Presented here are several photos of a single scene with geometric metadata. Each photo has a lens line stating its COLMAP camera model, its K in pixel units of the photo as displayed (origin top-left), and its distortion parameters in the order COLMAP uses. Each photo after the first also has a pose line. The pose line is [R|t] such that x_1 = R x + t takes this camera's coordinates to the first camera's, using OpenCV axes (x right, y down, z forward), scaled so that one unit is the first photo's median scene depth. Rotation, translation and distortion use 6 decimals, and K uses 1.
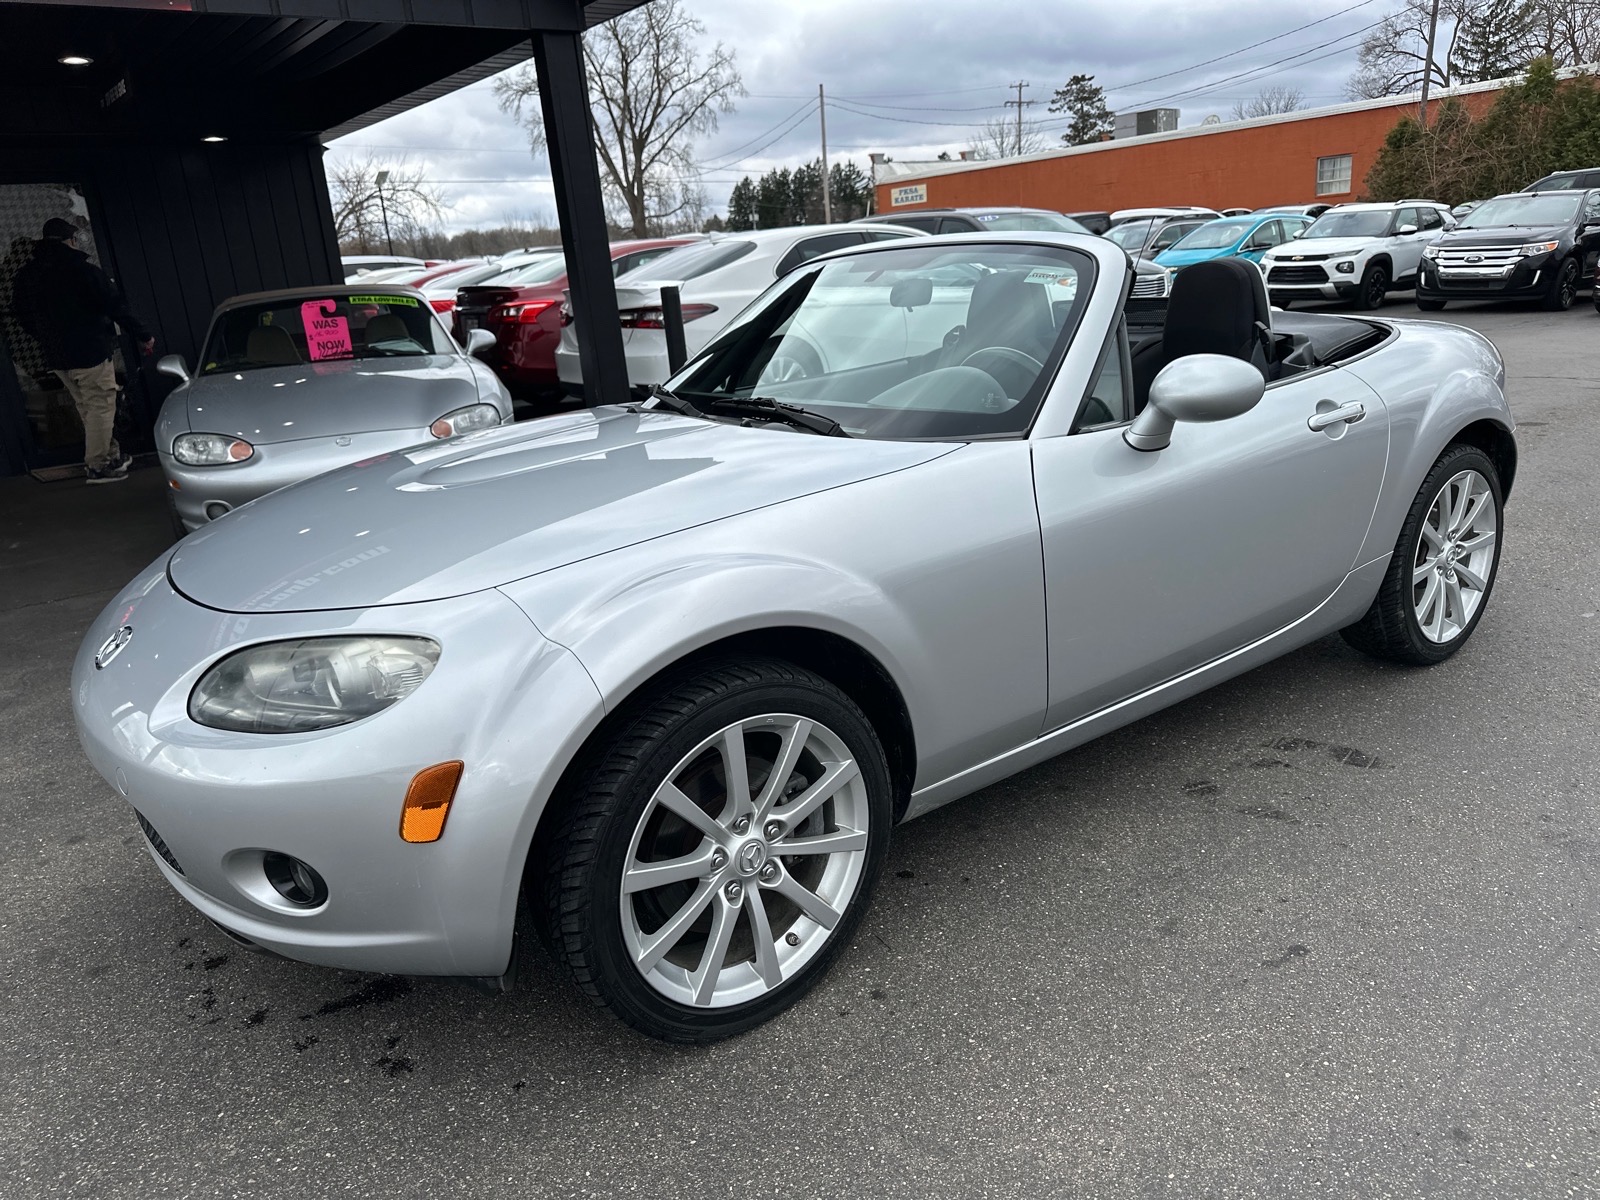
lens RADIAL K [[1138.1, 0, 800.0], [0, 1138.1, 600.0], [0, 0, 1]] dist [0.004543, -0.005786]
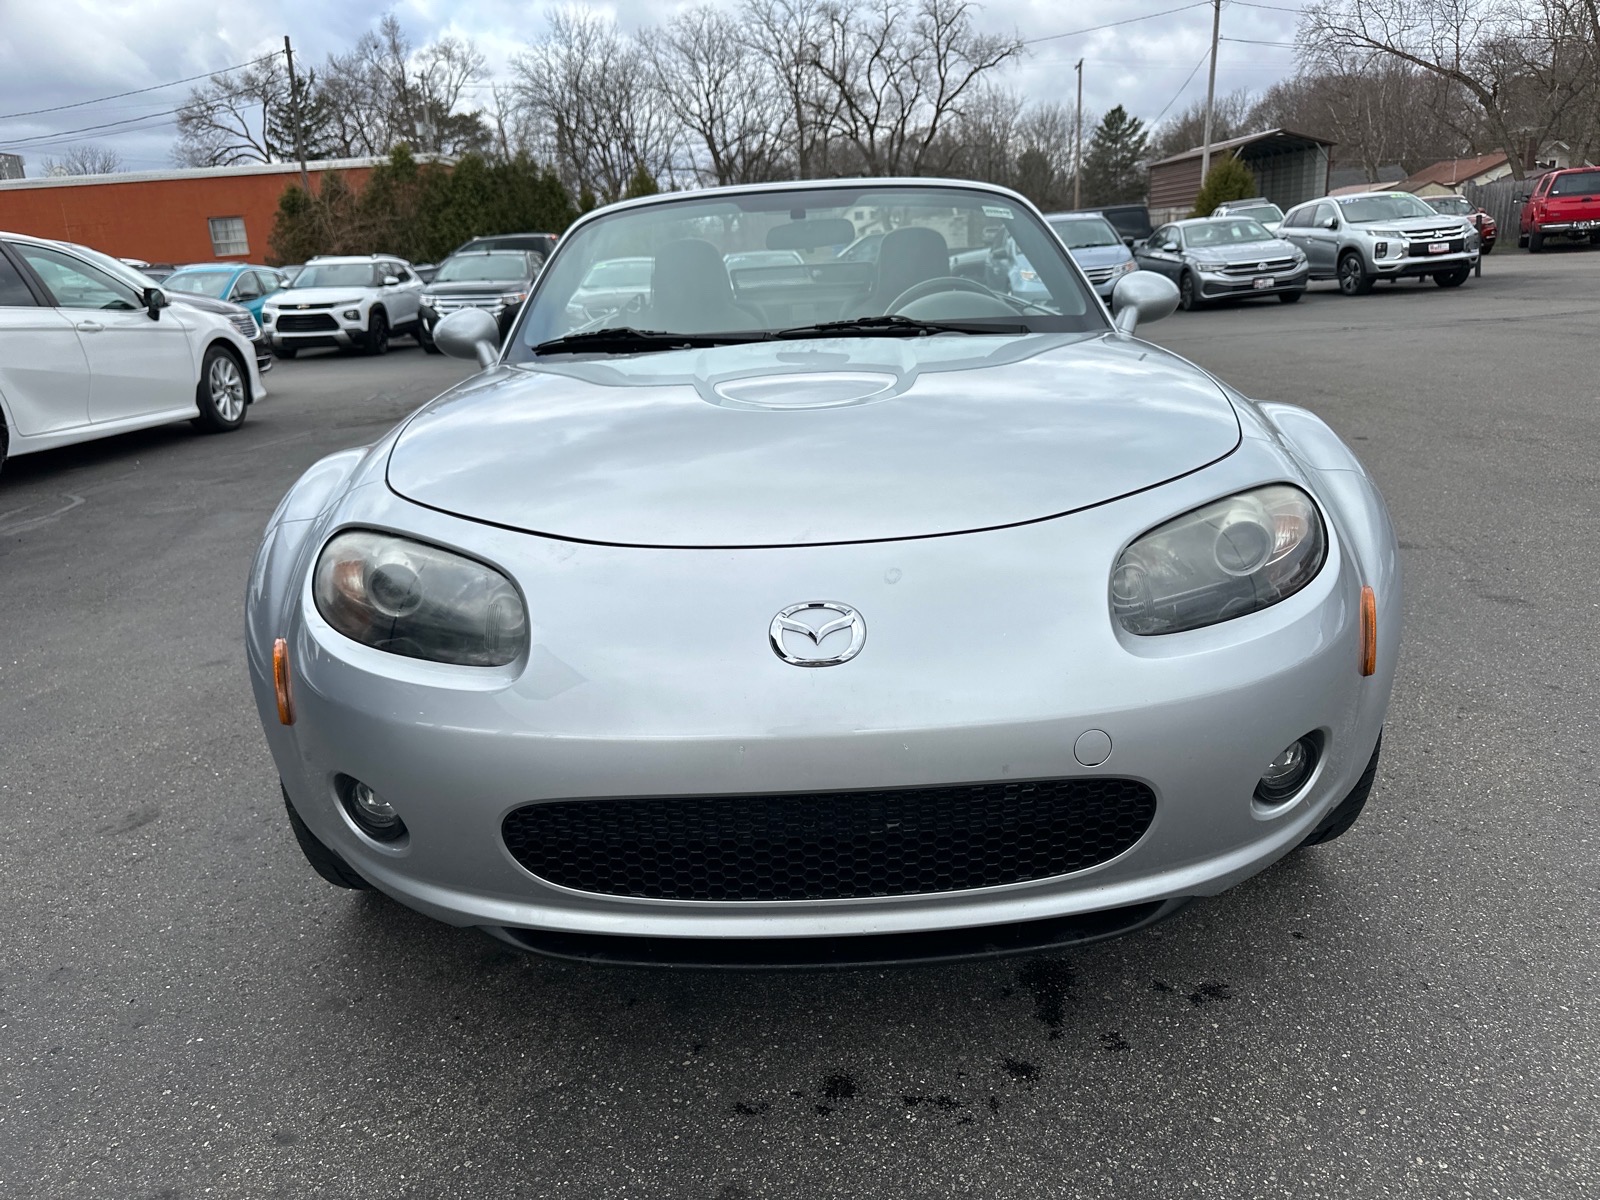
lens RADIAL K [[1121.9, 0, 800.0], [0, 1121.9, 600.0], [0, 0, 1]] dist [0.003148, -0.003123]
pose [[0.616969, -0.195388, 0.762347, -0.054050], [0.233425, 0.970532, 0.059834, -0.000970], [-0.751573, 0.141035, 0.644397, 0.029013]]
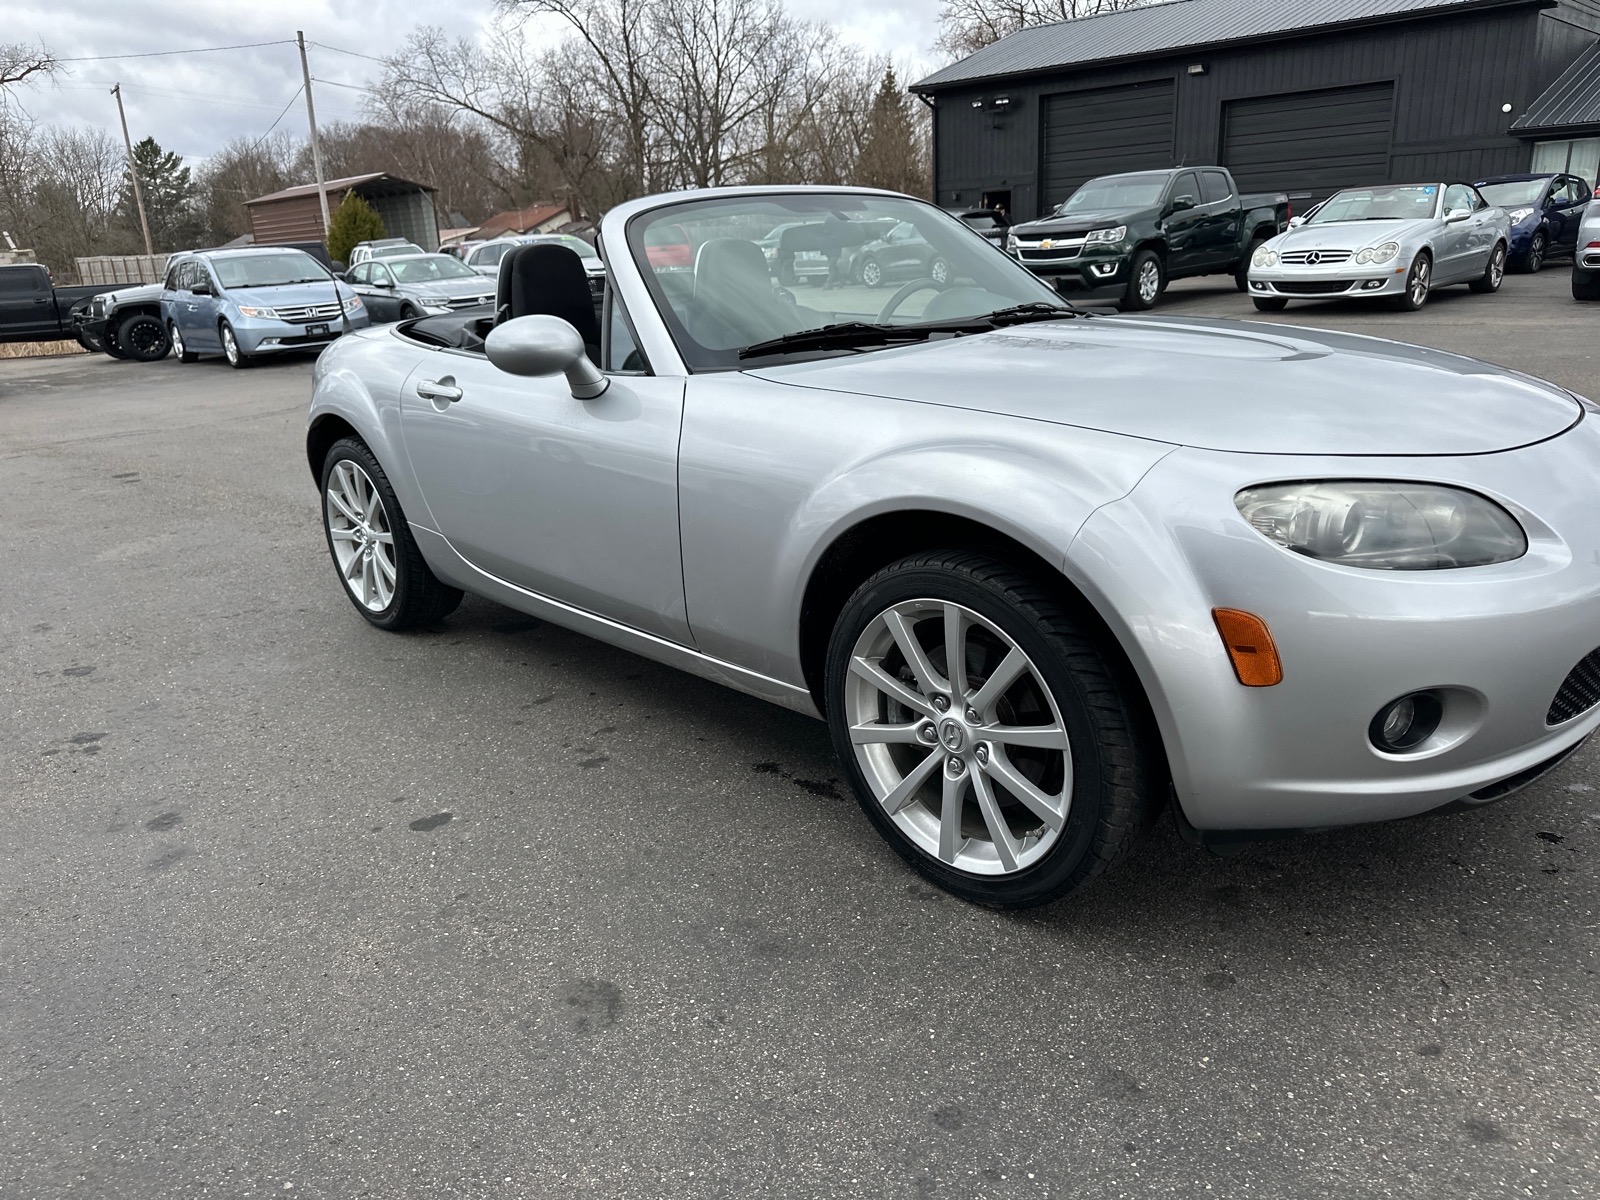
lens RADIAL K [[1113.1, 0, 800.0], [0, 1113.1, 600.0], [0, 0, 1]] dist [0.010324, -0.002392]
pose [[-0.083721, -0.229997, 0.969584, -0.071527], [0.339413, 0.908237, 0.244752, -0.016215], [-0.936904, 0.349580, 0.002025, 0.081957]]
